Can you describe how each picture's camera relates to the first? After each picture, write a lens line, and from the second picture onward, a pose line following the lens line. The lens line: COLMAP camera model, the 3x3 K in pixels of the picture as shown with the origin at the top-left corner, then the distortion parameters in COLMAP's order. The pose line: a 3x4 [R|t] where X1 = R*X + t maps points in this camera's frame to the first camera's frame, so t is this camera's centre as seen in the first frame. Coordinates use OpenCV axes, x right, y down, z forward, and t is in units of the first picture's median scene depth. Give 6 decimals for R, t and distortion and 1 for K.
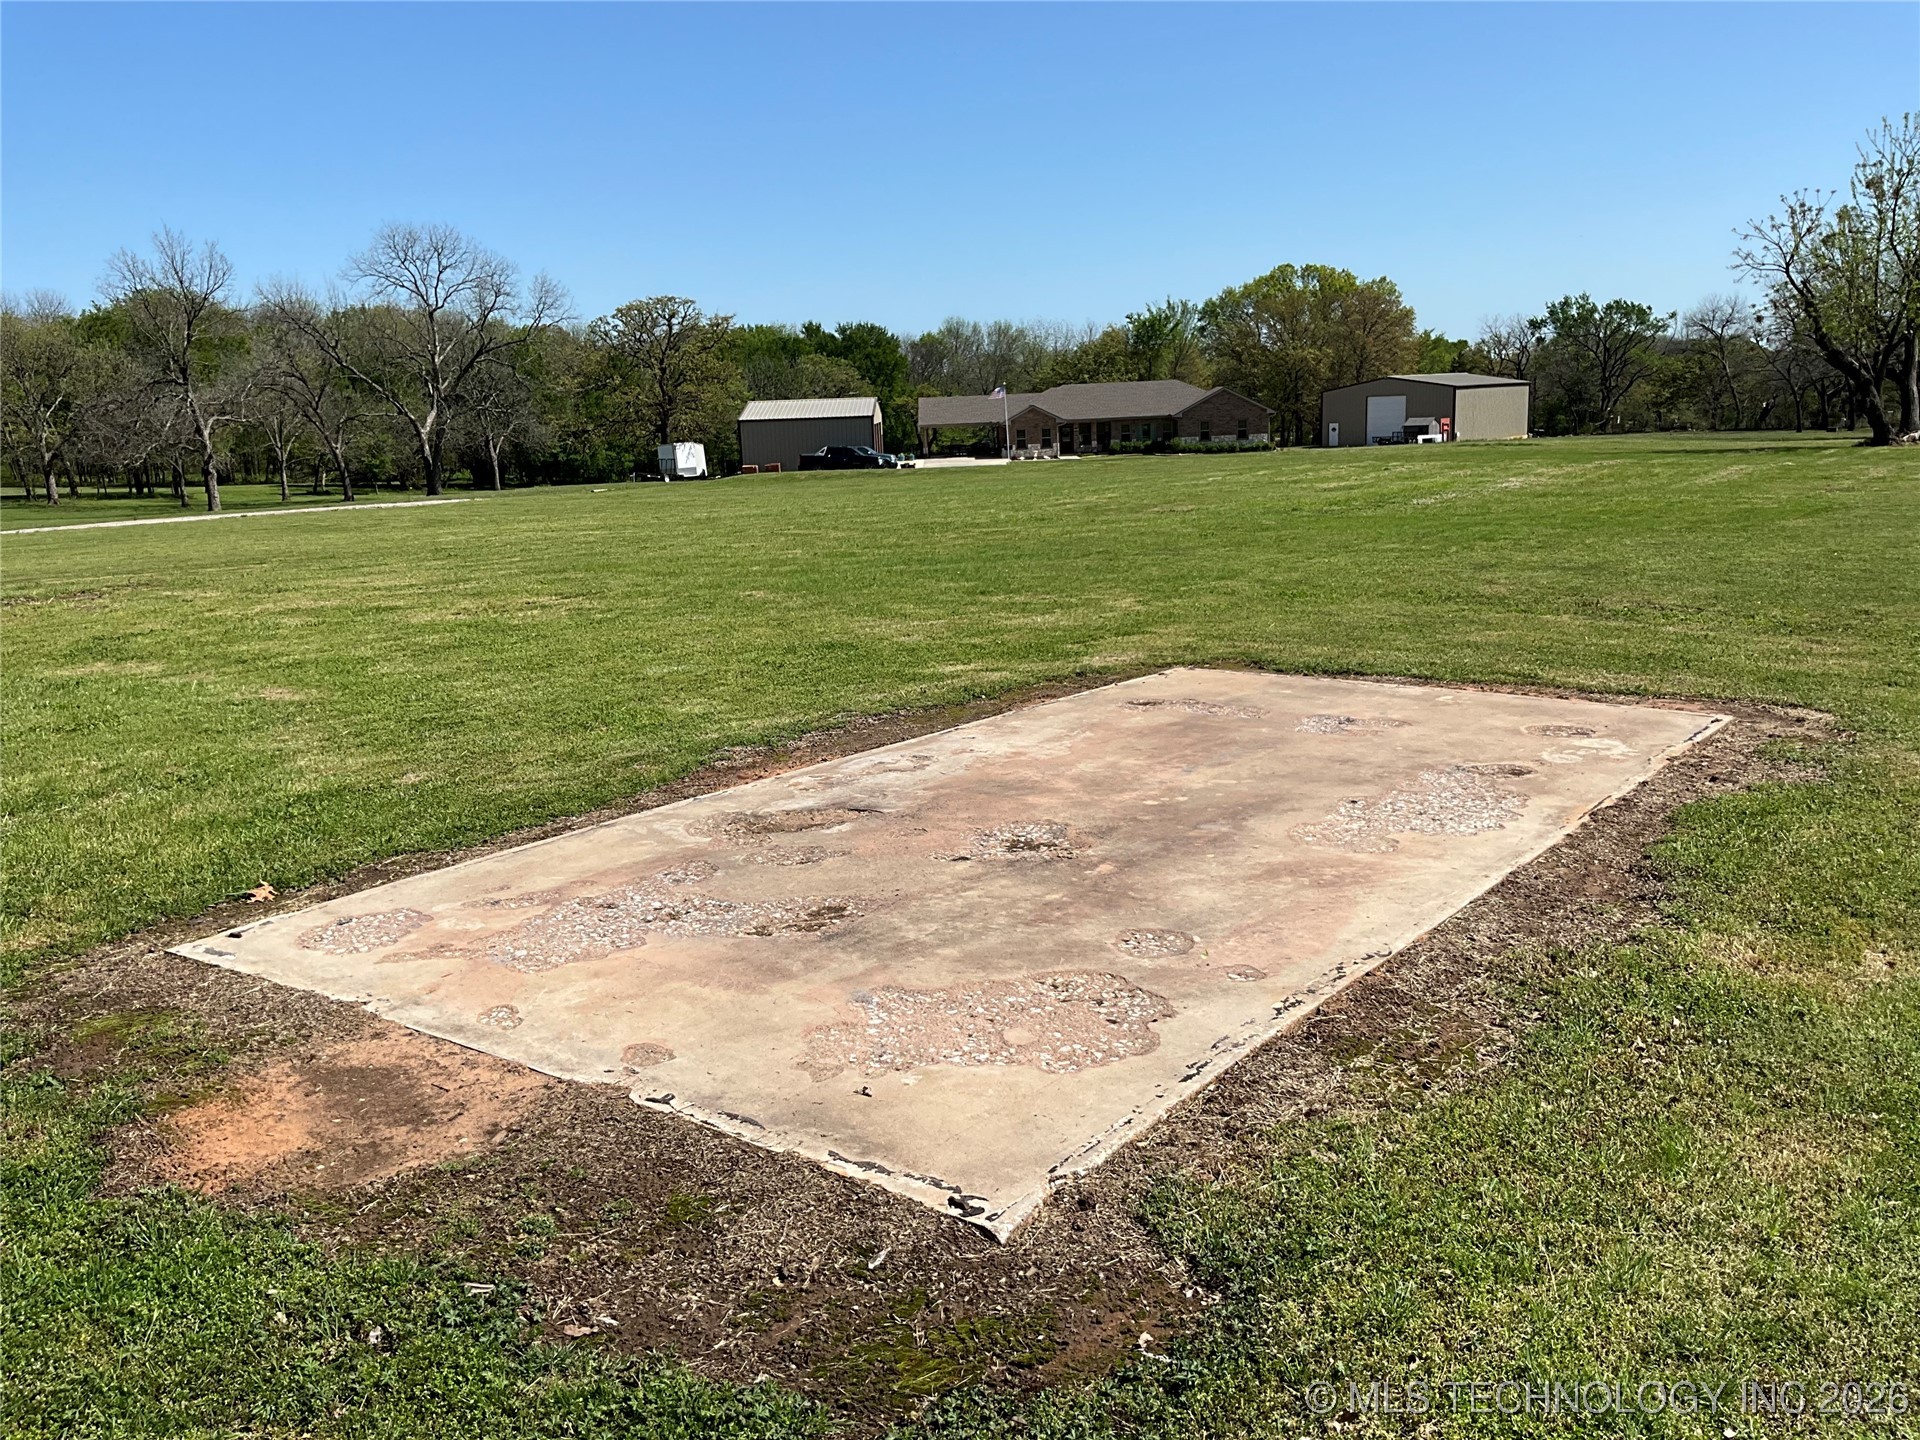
lens RADIAL K [[1606.3, 0, 964.8], [0, 1606.3, 733.6], [0, 0, 1]] dist [0.080833, -0.153308]
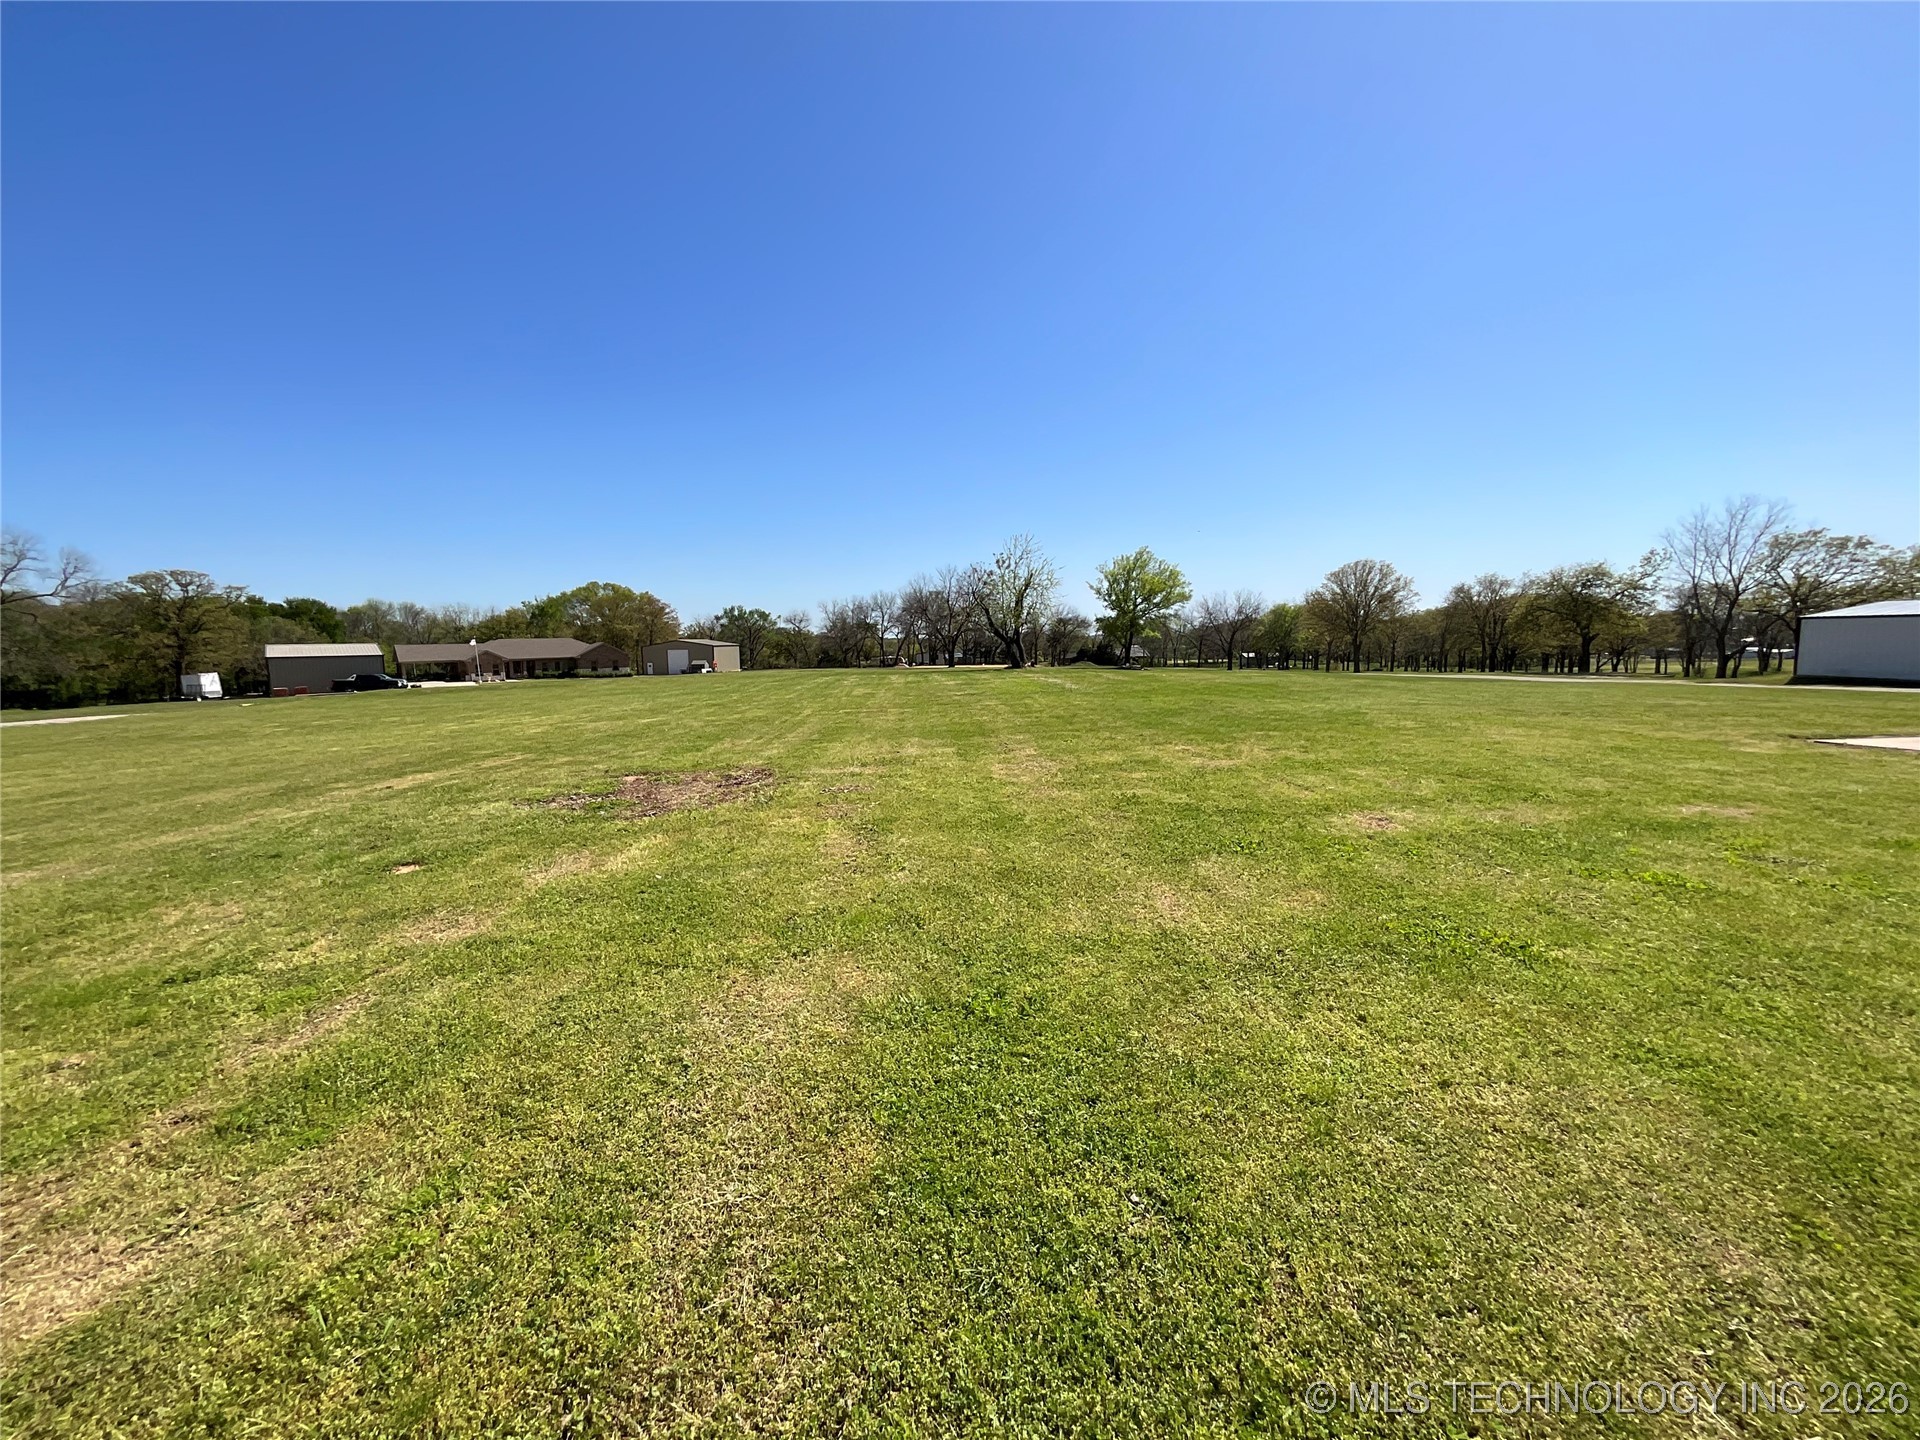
lens RADIAL K [[774.0, 0, 955.7], [0, 774.0, 729.9], [0, 0, 1]] dist [-0.000147, -0.000899]
pose [[0.766865, -0.051656, 0.639727, -0.099010], [0.119863, 0.990746, -0.063684, -0.011735], [-0.630517, 0.125517, 0.765960, 0.083566]]
